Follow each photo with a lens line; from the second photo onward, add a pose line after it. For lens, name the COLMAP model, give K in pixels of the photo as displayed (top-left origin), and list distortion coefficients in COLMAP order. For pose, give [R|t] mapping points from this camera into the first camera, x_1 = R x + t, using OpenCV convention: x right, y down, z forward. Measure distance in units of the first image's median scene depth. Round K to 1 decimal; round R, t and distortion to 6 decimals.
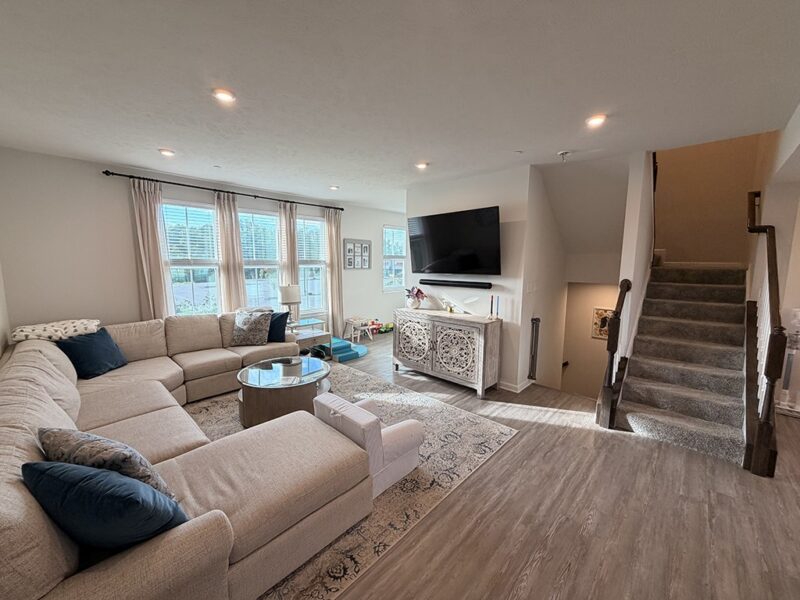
lens RADIAL K [[316.6, 0, 404.3], [0, 316.6, 299.1], [0, 0, 1]] dist [-0.001908, 0.000295]
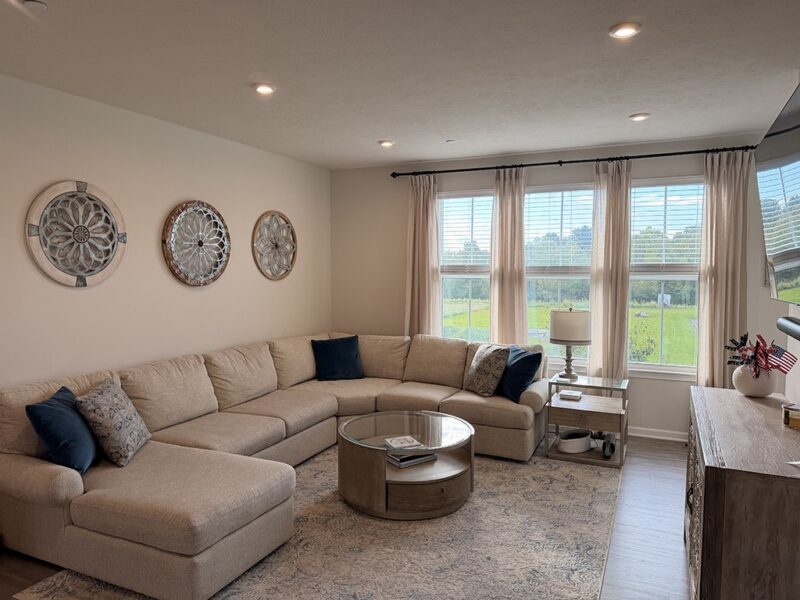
lens RADIAL K [[562.0, 0, 401.7], [0, 562.0, 300.7], [0, 0, 1]] dist [0.025950, -0.019291]
pose [[0.297982, 0.051460, -0.953183, 0.545905], [-0.108616, 0.993889, 0.019702, -0.050028], [0.948372, 0.097660, 0.301750, 0.440684]]
